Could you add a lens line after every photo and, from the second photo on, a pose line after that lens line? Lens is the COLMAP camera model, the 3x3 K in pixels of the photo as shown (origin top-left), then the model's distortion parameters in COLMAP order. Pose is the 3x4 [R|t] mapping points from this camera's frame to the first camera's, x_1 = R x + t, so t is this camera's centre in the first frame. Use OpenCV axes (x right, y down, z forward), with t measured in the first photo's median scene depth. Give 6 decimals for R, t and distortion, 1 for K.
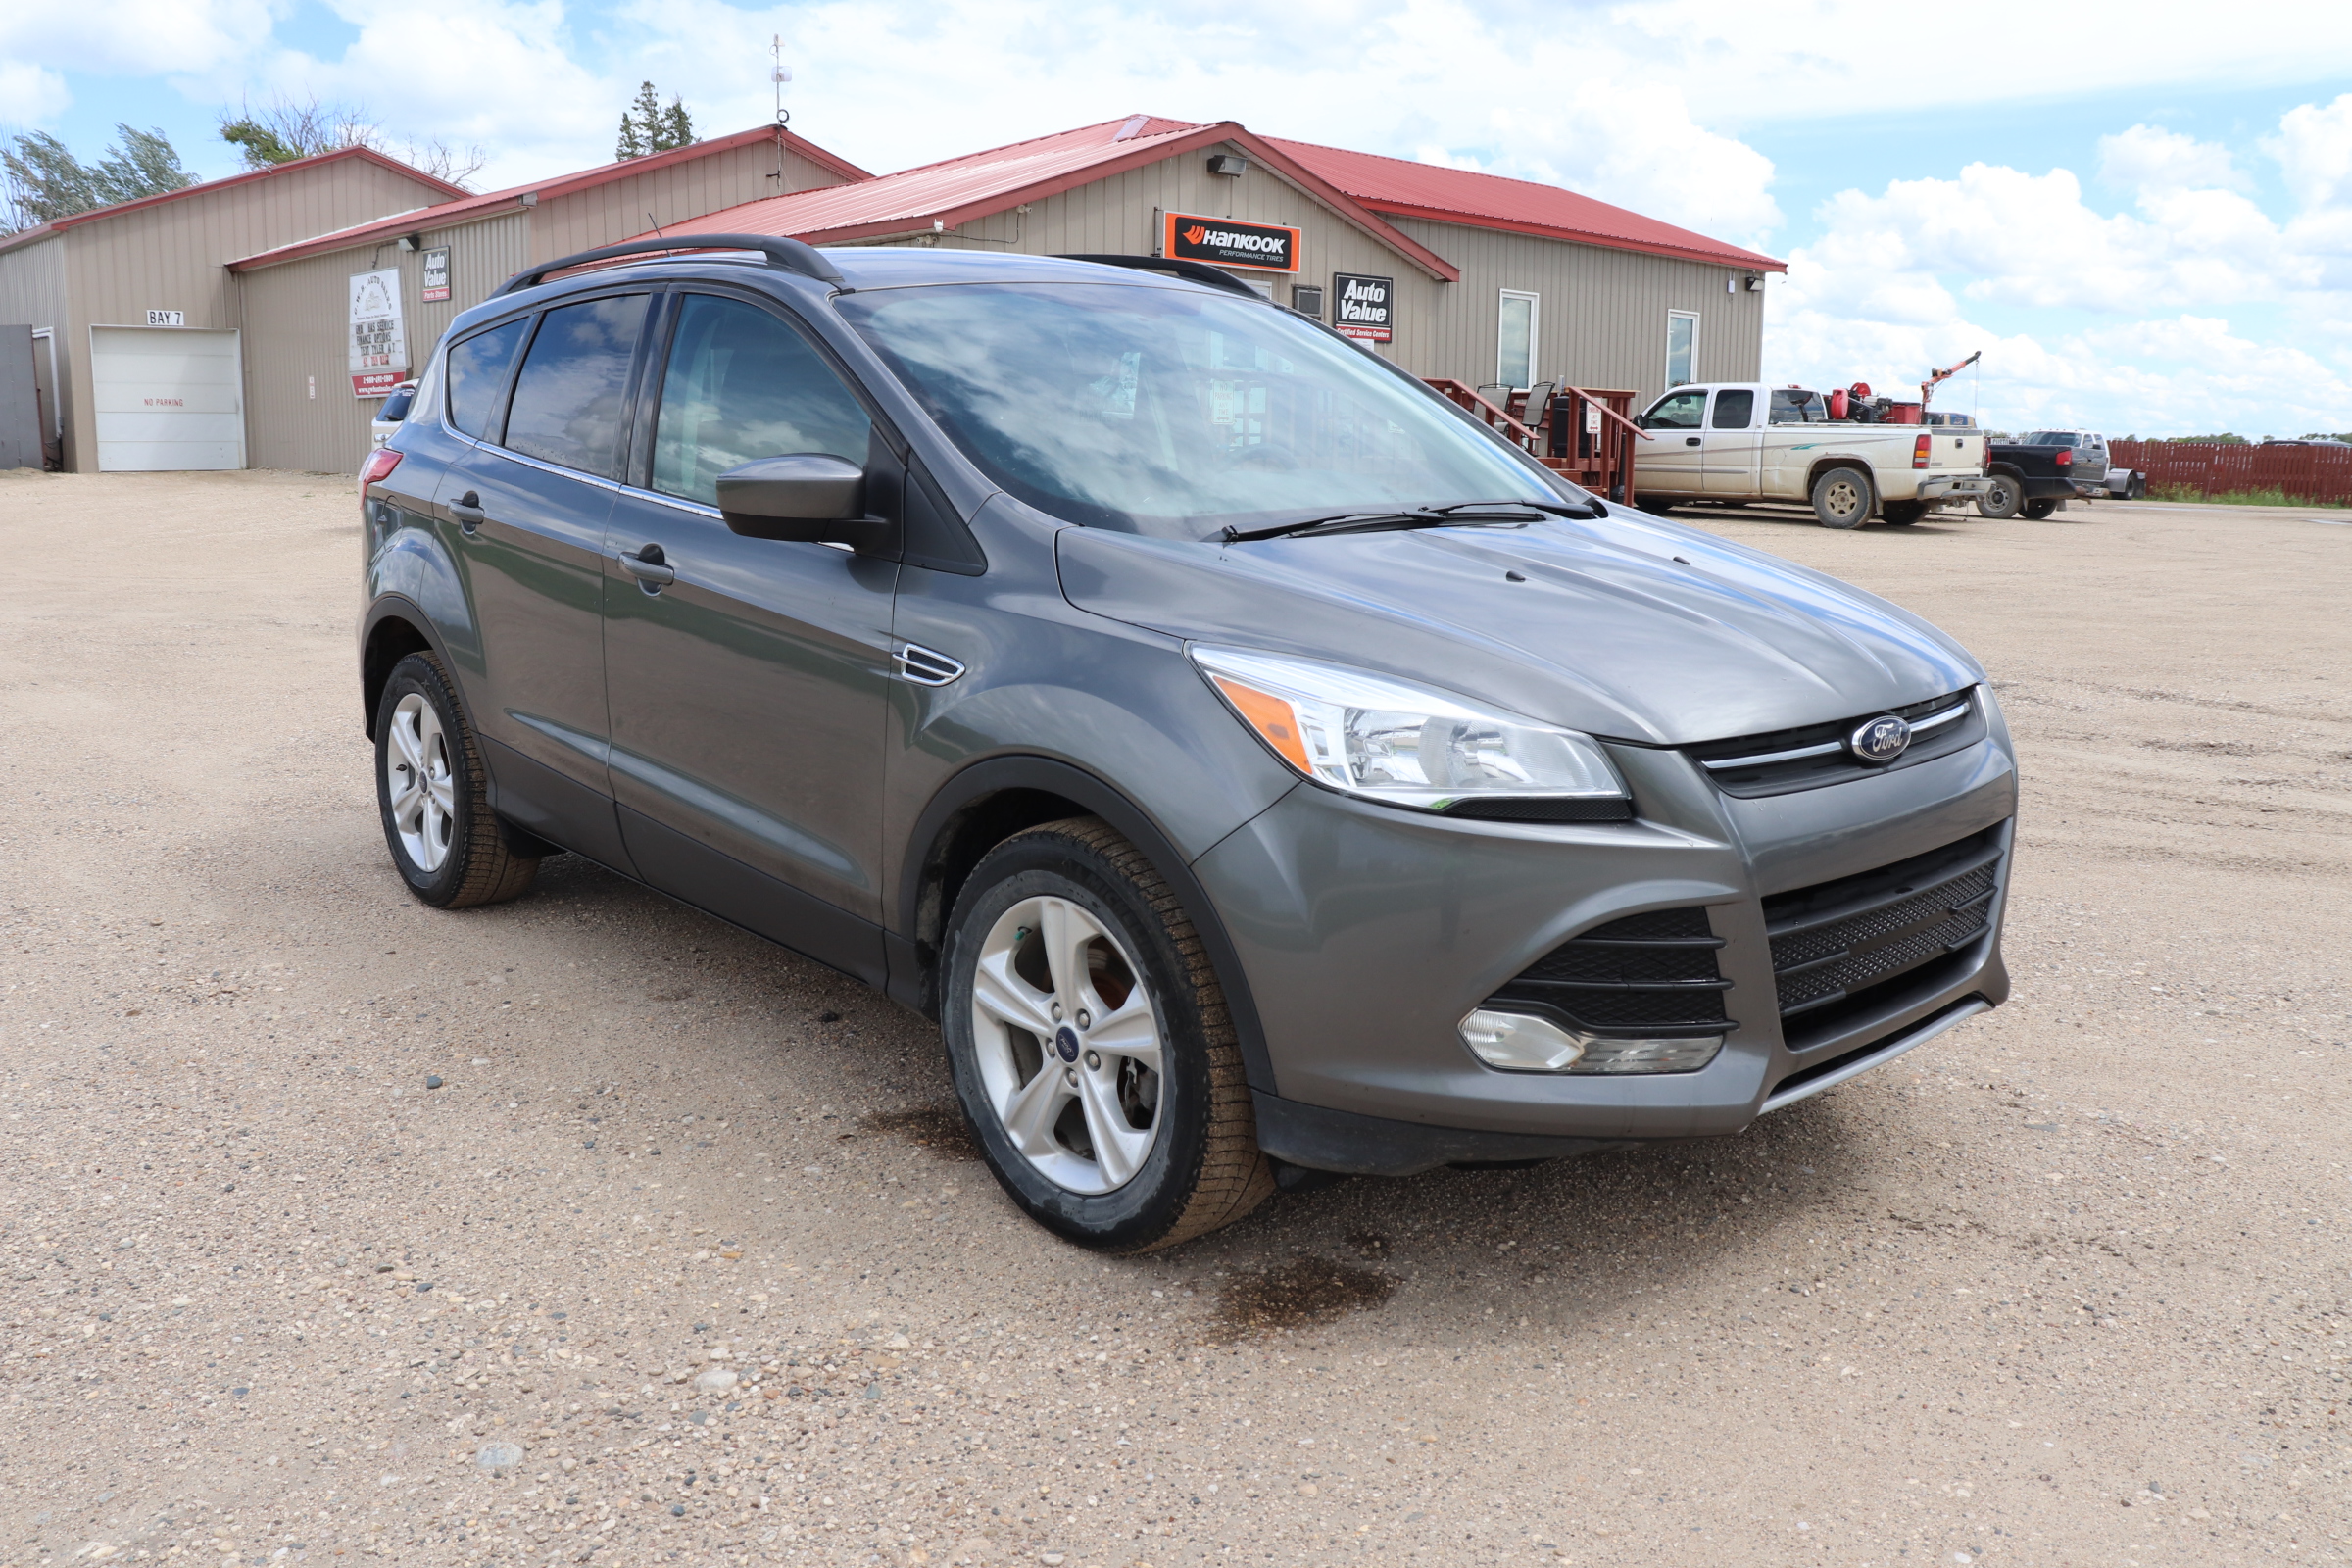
lens RADIAL K [[1997.9, 0, 1190.8], [0, 1997.9, 781.4], [0, 0, 1]] dist [-0.188624, 0.199703]
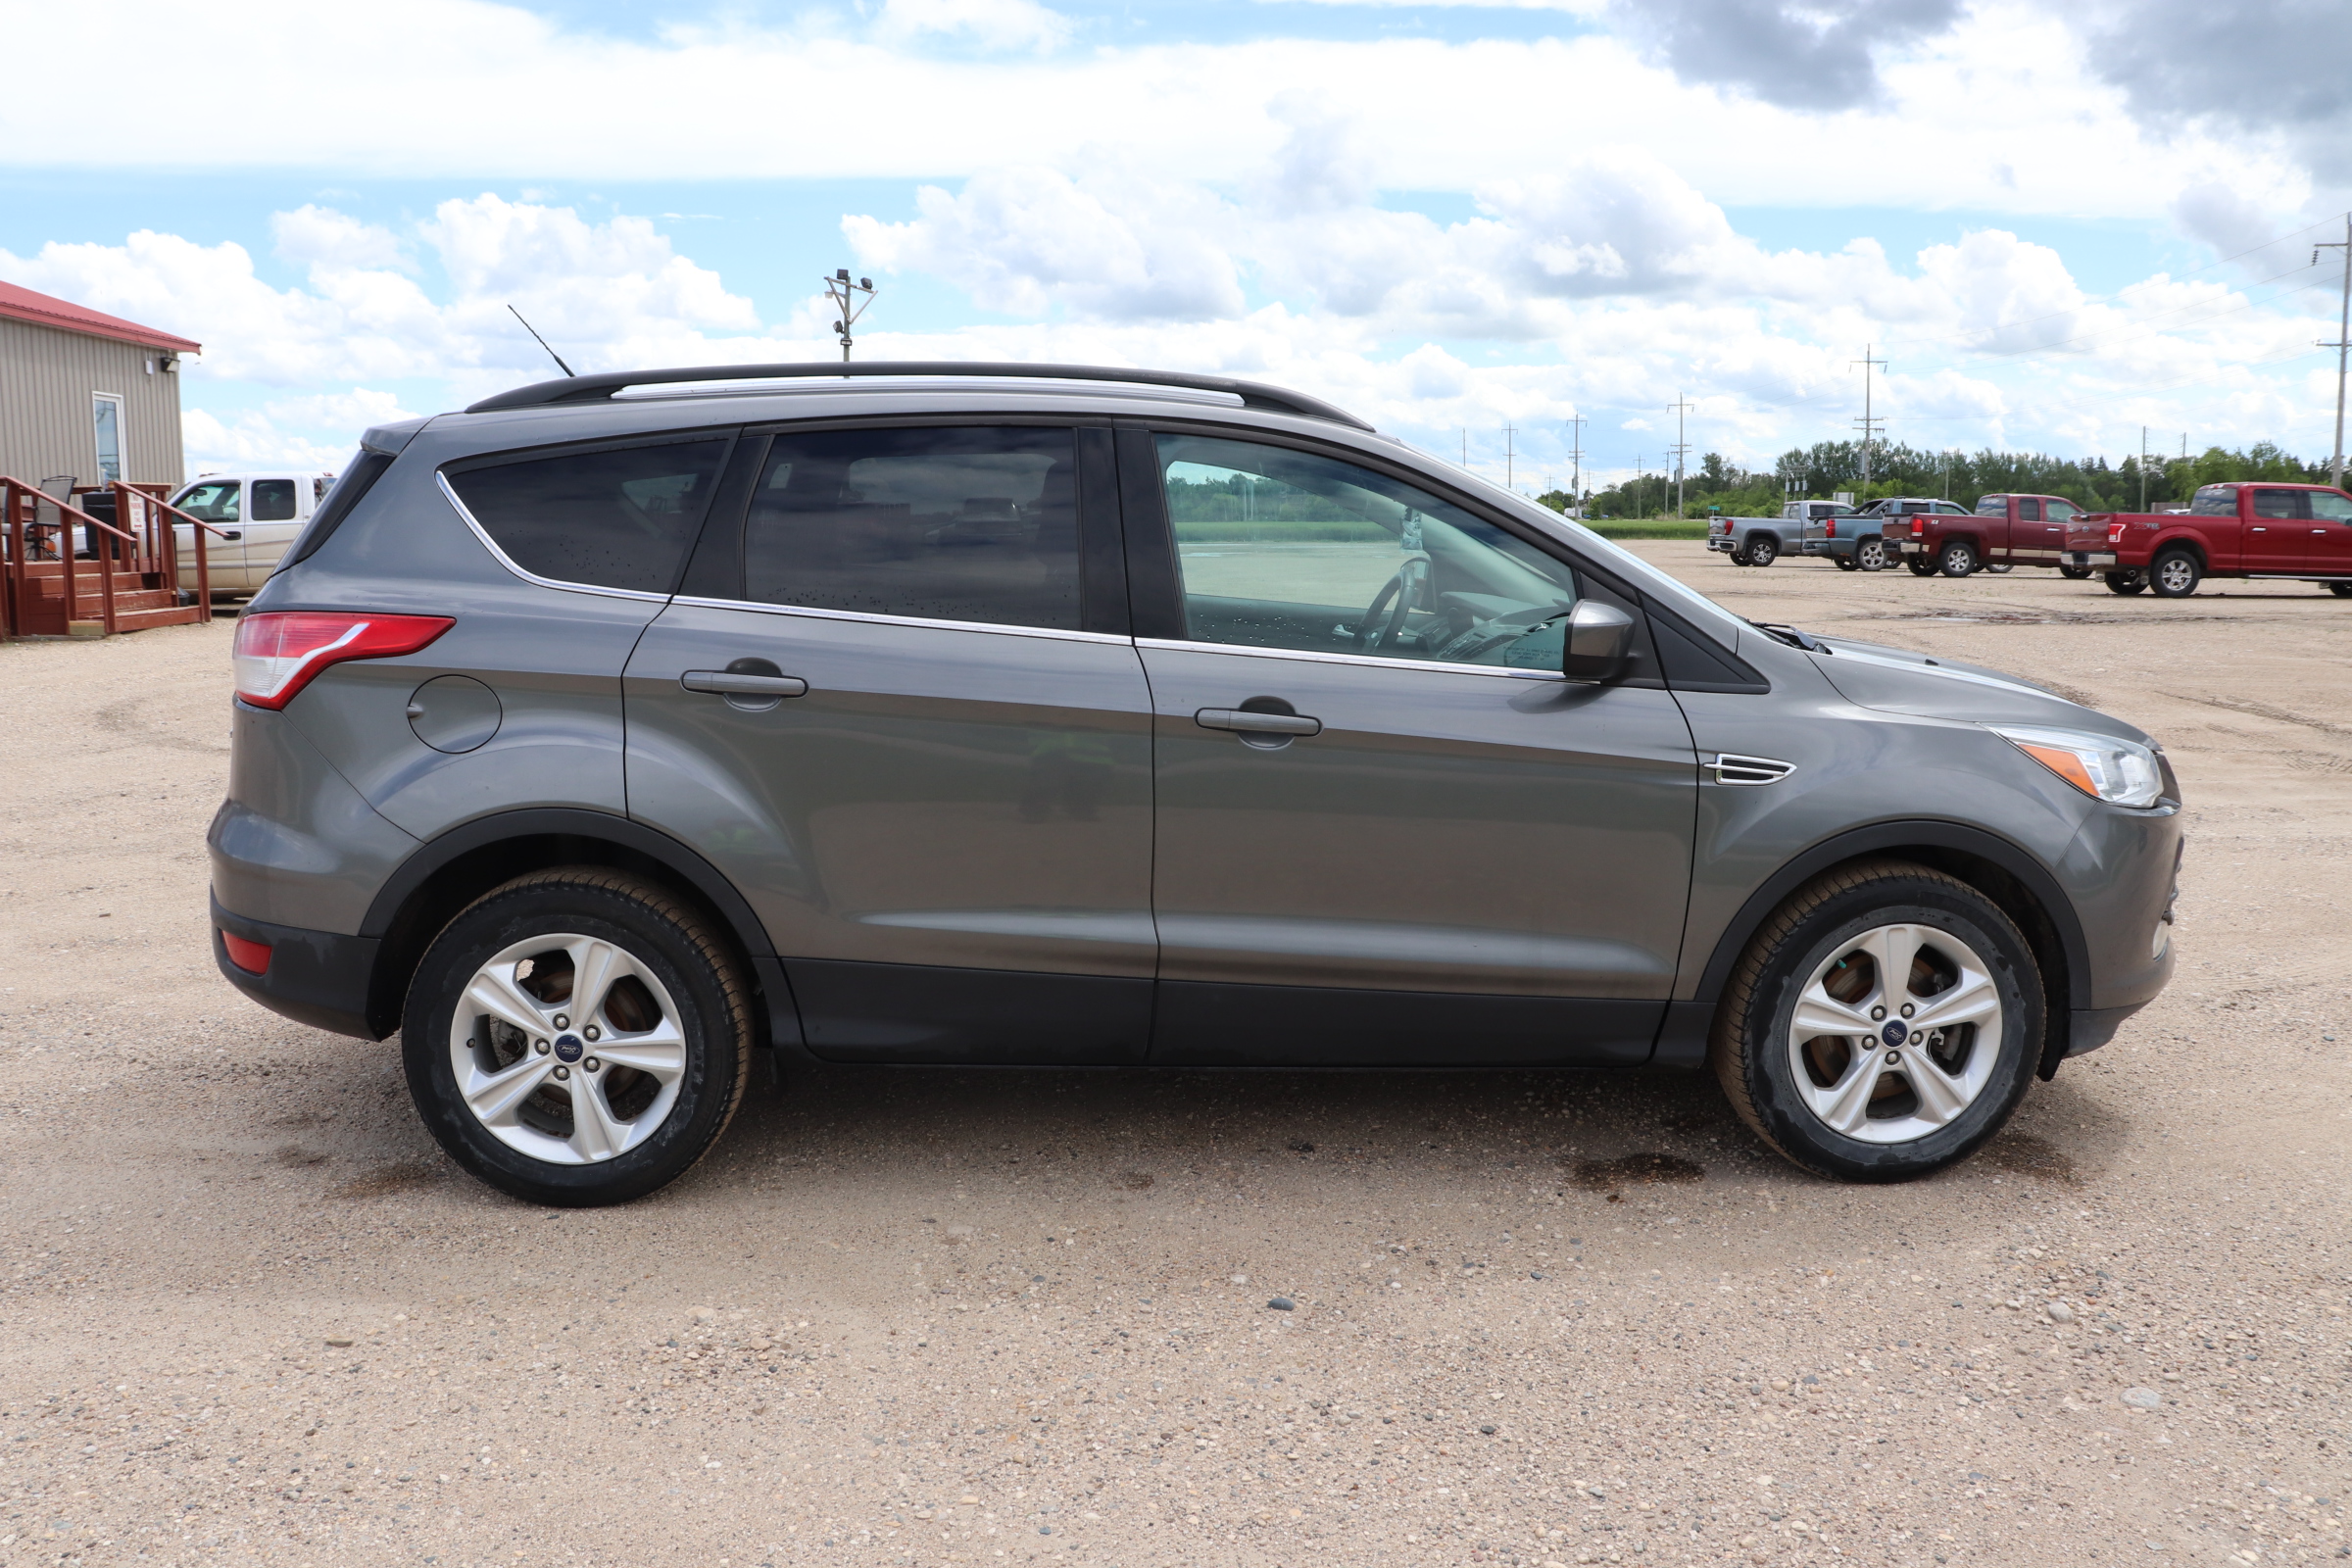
lens RADIAL K [[1925.9, 0, 1231.7], [0, 1925.9, 860.4], [0, 0, 1]] dist [-0.136133, 0.116334]
pose [[0.611595, -0.158556, 0.775120, -0.170089], [0.150669, 0.985125, 0.082631, -0.020165], [-0.776692, 0.066251, 0.626387, 0.070636]]
